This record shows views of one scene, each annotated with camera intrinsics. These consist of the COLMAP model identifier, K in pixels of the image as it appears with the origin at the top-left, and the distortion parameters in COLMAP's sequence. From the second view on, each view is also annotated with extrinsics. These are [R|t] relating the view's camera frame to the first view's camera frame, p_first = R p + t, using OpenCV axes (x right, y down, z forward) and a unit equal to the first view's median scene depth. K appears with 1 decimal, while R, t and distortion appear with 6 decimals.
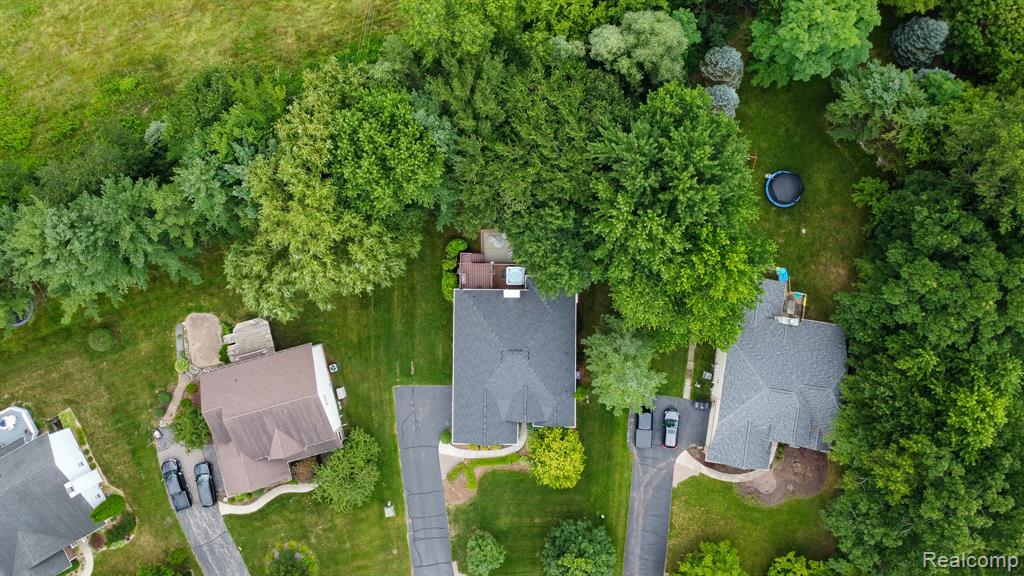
lens RADIAL K [[740.1, 0, 484.8], [0, 740.1, 256.7], [0, 0, 1]] dist [-0.020390, -0.011142]
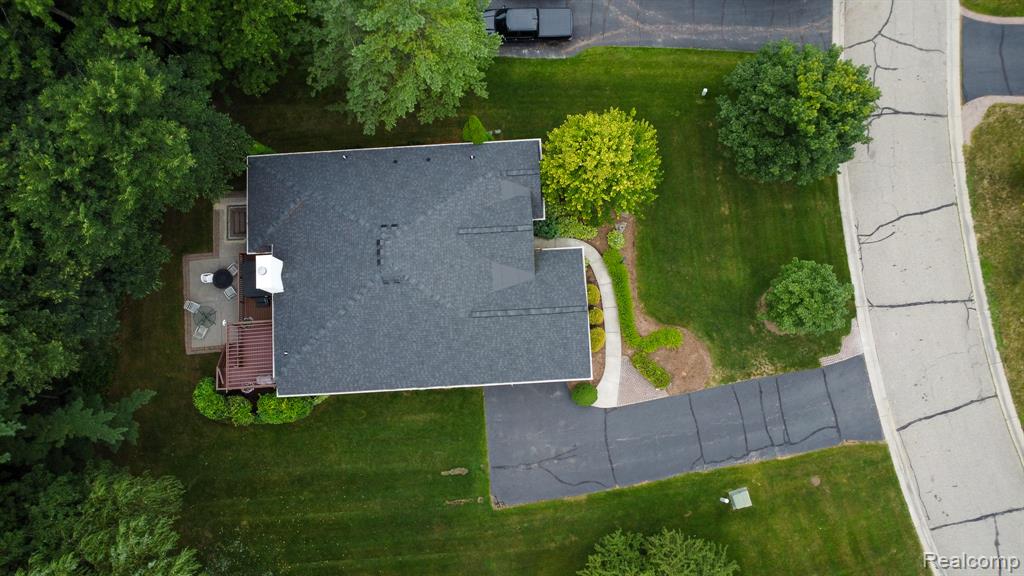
lens RADIAL K [[682.8, 0, 508.1], [0, 682.8, 288.5], [0, 0, 1]] dist [-0.032278, -0.001048]
pose [[-0.064378, -0.987500, 0.143876, -0.044750], [0.996489, -0.055879, 0.062354, 0.168063], [-0.053534, 0.147385, 0.987629, 0.533444]]
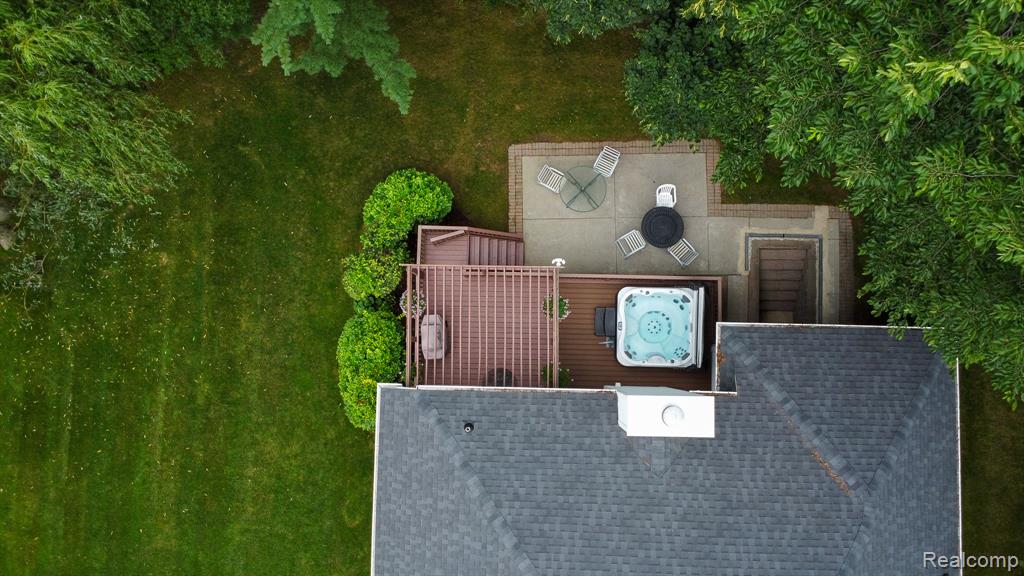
lens RADIAL K [[815.4, 0, 514.0], [0, 815.4, 289.1], [0, 0, 1]] dist [-0.035679, 0.001379]
pose [[0.999858, 0.008555, -0.014485, 0.000373], [-0.009243, 0.998797, -0.048160, 0.026844], [0.014055, 0.048287, 0.998735, 0.755515]]
